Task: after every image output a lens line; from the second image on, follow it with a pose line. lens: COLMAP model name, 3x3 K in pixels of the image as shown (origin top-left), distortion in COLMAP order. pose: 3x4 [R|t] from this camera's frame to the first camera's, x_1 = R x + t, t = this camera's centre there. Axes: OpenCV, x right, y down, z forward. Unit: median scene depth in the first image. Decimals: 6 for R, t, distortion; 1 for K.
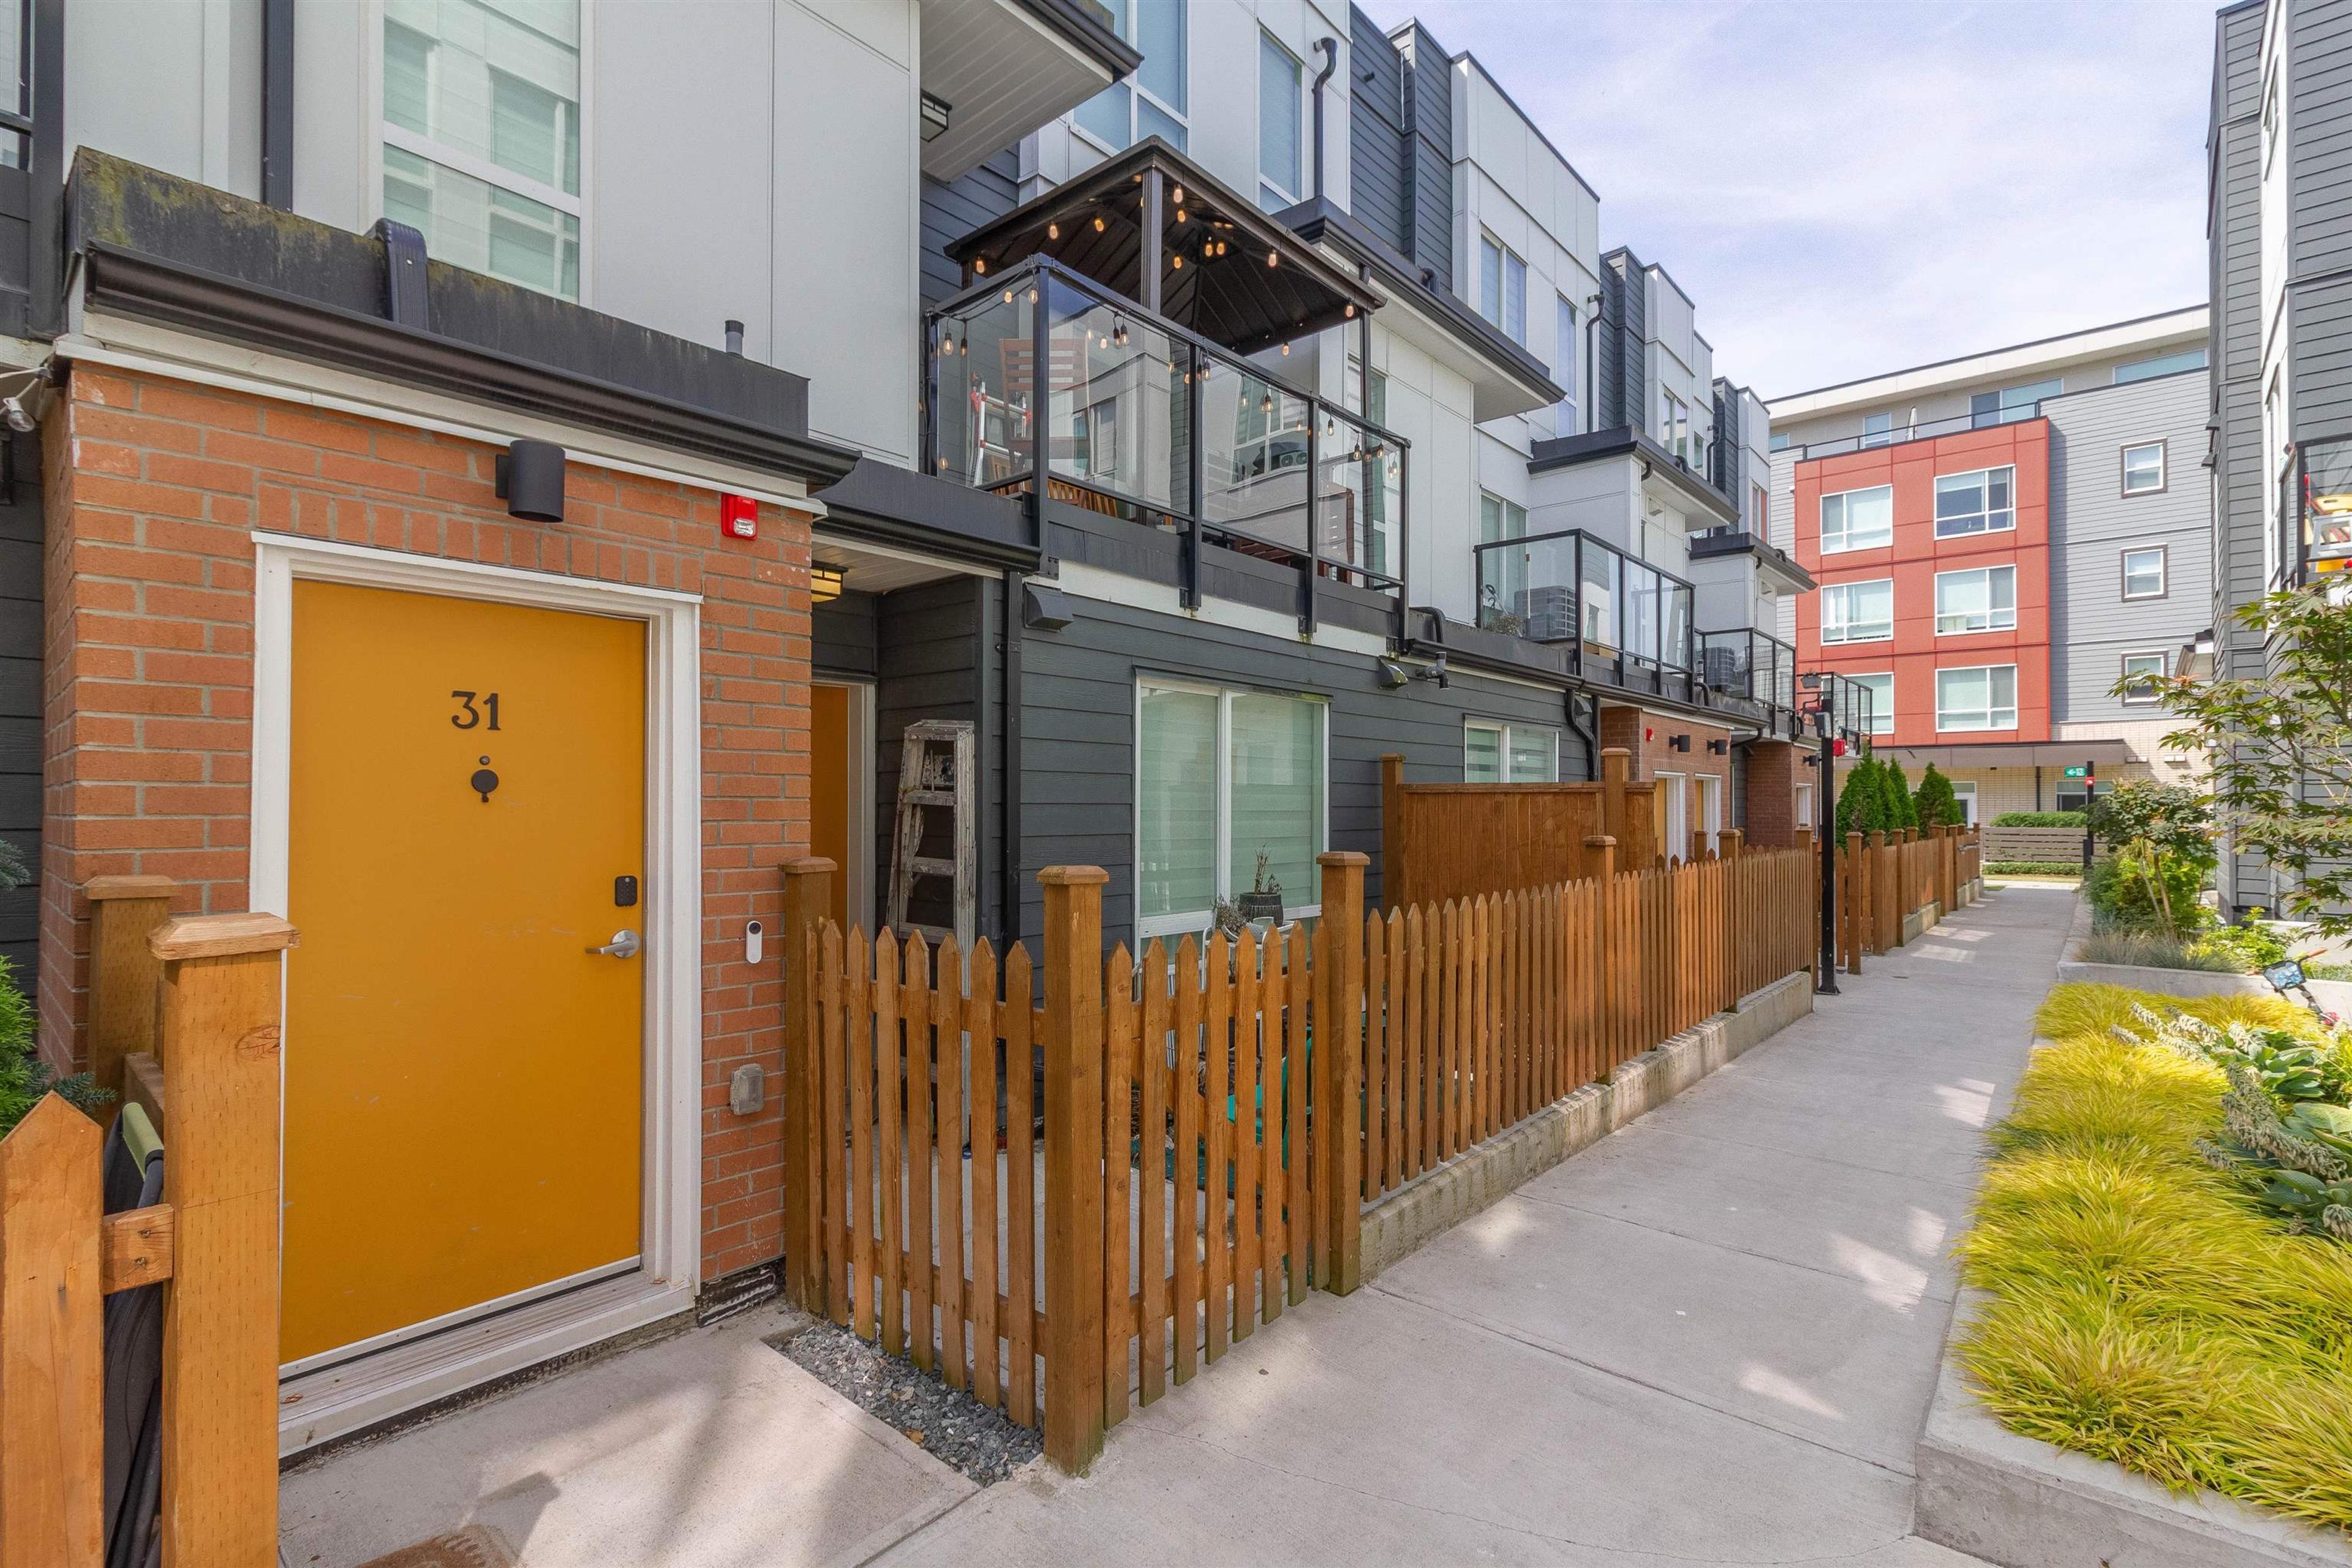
lens RADIAL K [[1087.9, 0, 1177.8], [0, 1087.9, 793.7], [0, 0, 1]] dist [0.002989, 0.000118]
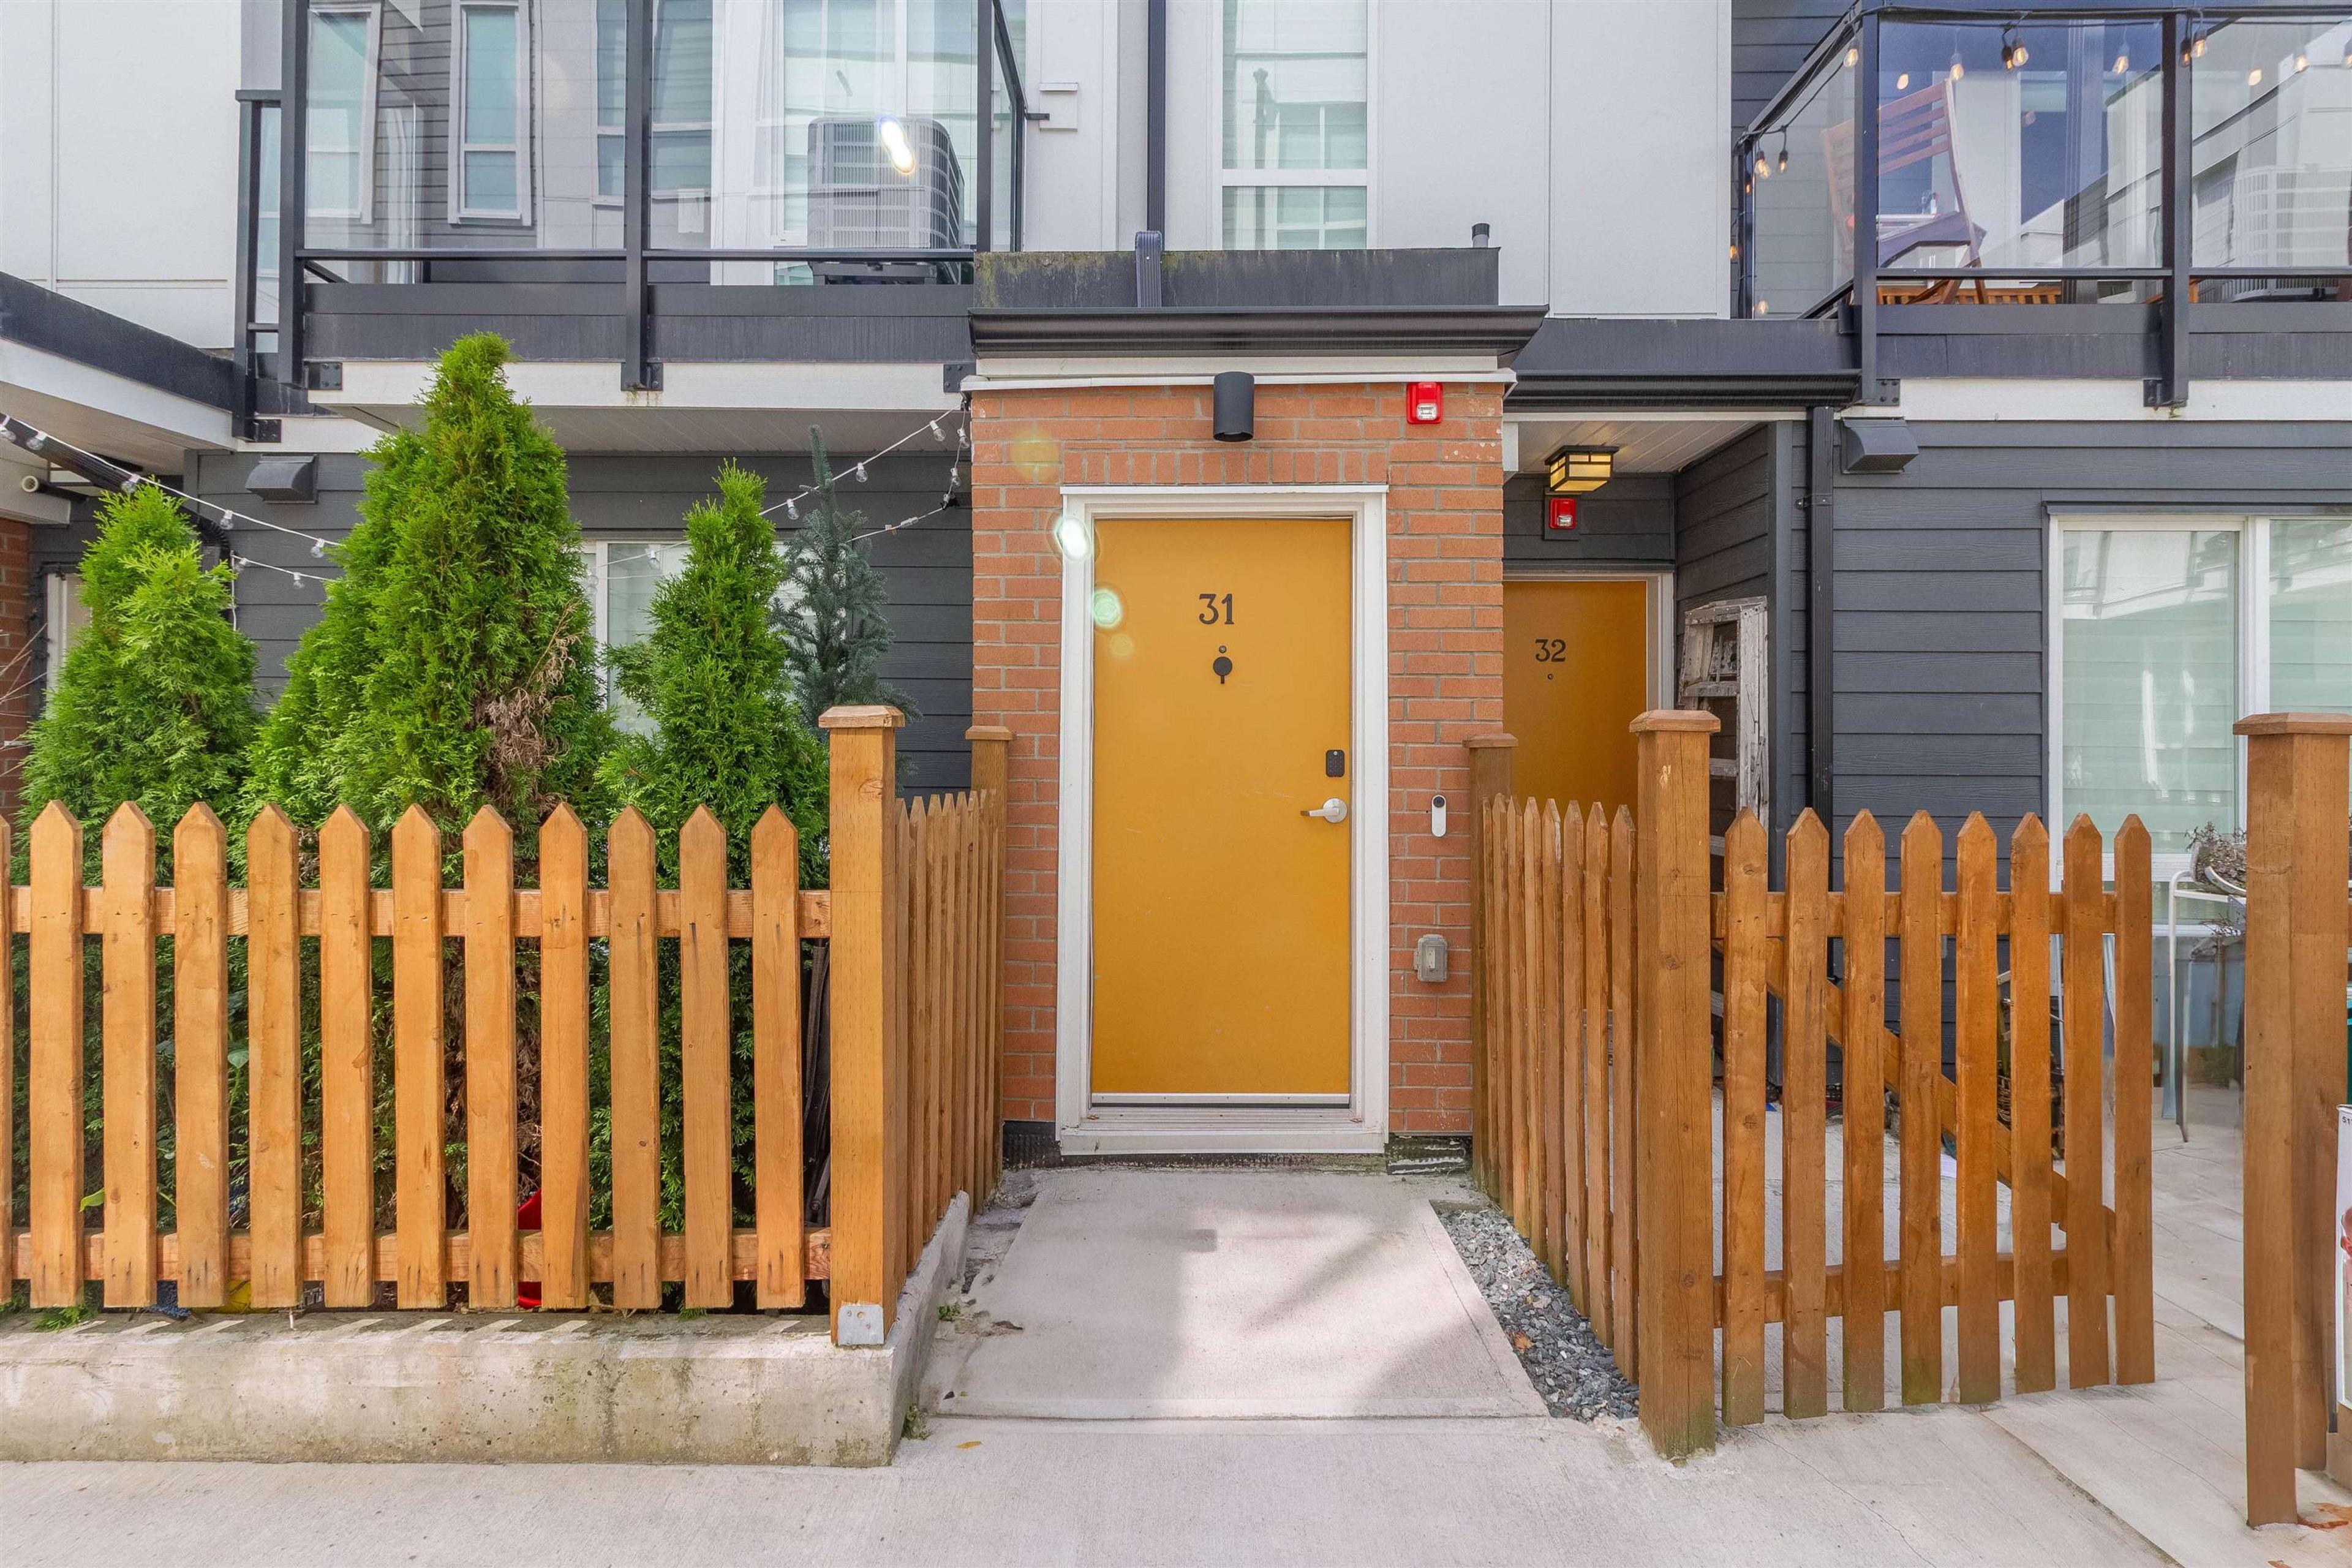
lens RADIAL K [[1080.6, 0, 1176.8], [0, 1080.6, 752.4], [0, 0, 1]] dist [0.003864, 0.000798]
pose [[0.646868, -0.006816, -0.762571, 0.225708], [0.006955, 0.999971, -0.003038, 0.078612], [0.762570, -0.003339, 0.646897, 0.158245]]
